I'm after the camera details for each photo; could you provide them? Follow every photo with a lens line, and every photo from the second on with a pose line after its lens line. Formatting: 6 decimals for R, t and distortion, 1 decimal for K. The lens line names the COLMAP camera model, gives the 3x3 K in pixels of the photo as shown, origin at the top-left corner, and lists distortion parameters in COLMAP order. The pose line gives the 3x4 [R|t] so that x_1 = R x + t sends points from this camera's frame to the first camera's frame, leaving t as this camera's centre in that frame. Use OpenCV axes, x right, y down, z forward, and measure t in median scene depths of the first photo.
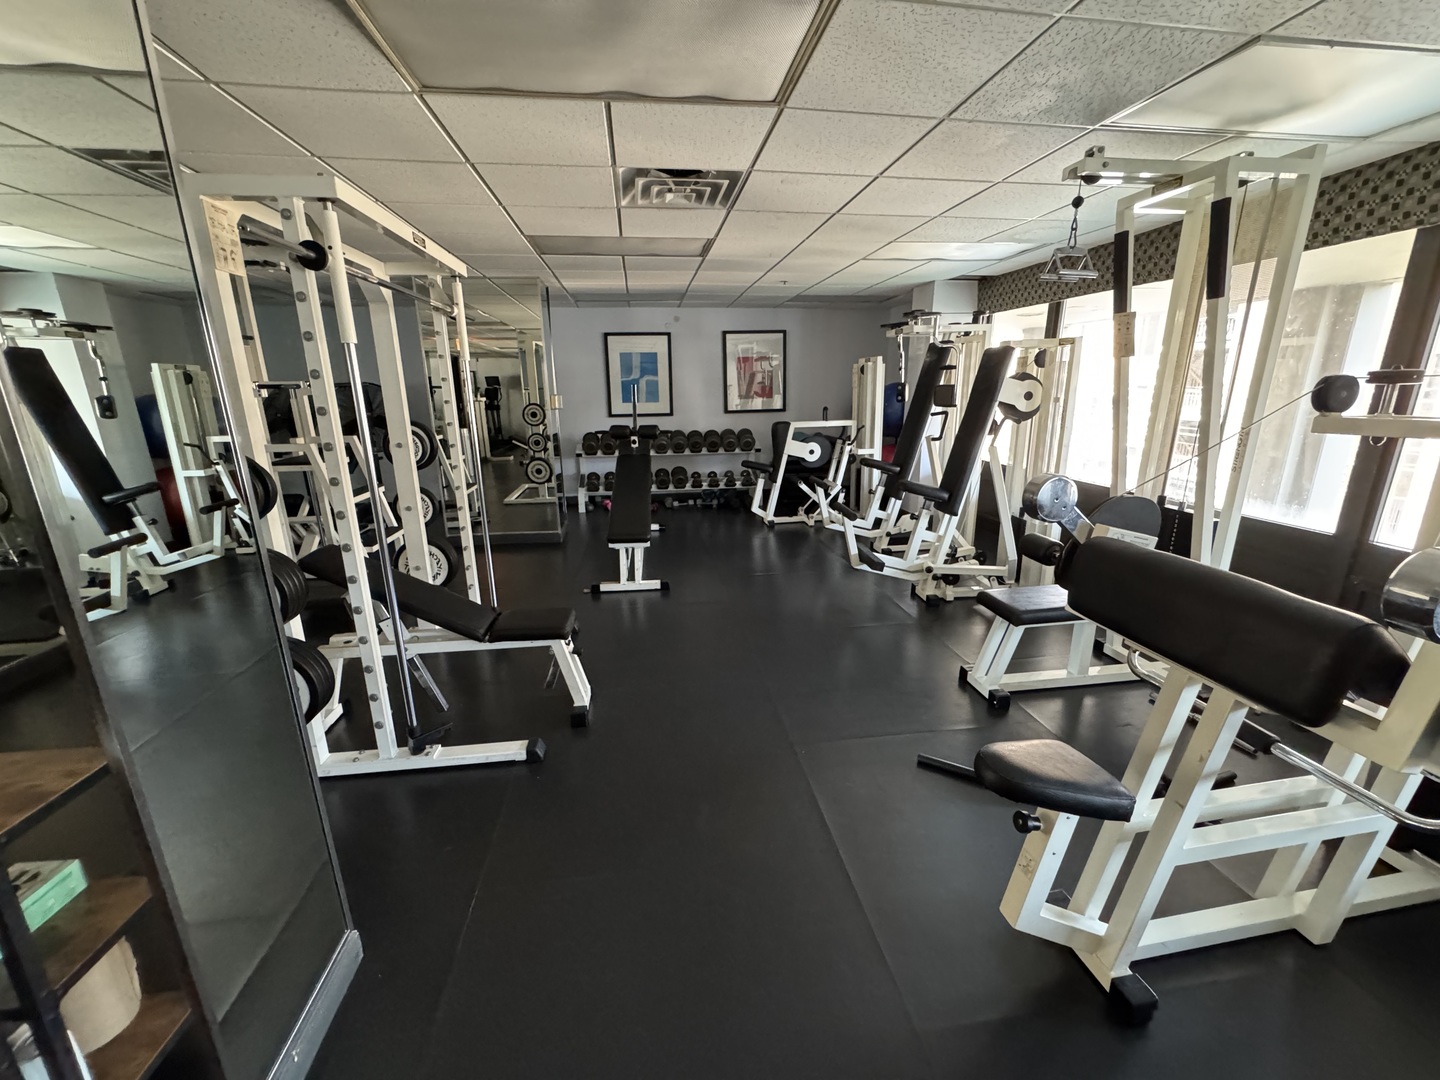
lens RADIAL K [[576.3, 0, 724.3], [0, 576.3, 536.2], [0, 0, 1]] dist [-0.002347, 0.000616]
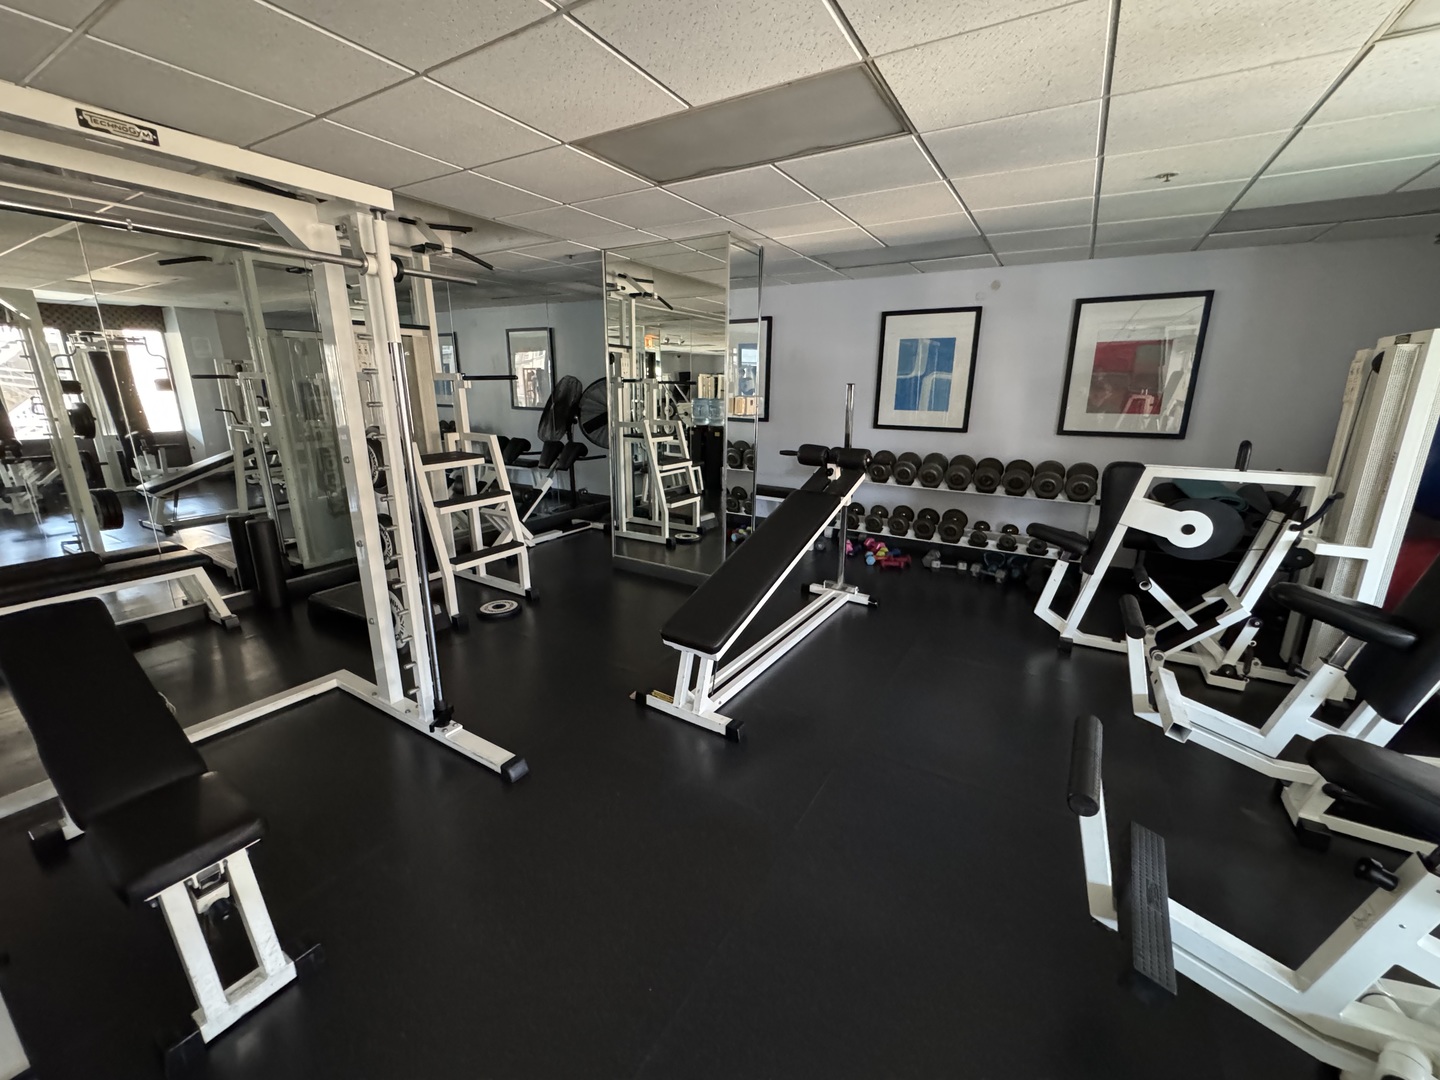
lens RADIAL K [[576.3, 0, 722.0], [0, 576.3, 538.2], [0, 0, 1]] dist [-0.002347, 0.000616]
pose [[0.776879, 0.184045, -0.602151, 0.134704], [-0.179631, 0.981367, 0.068196, -0.097184], [0.603483, 0.055185, 0.795464, 0.354262]]
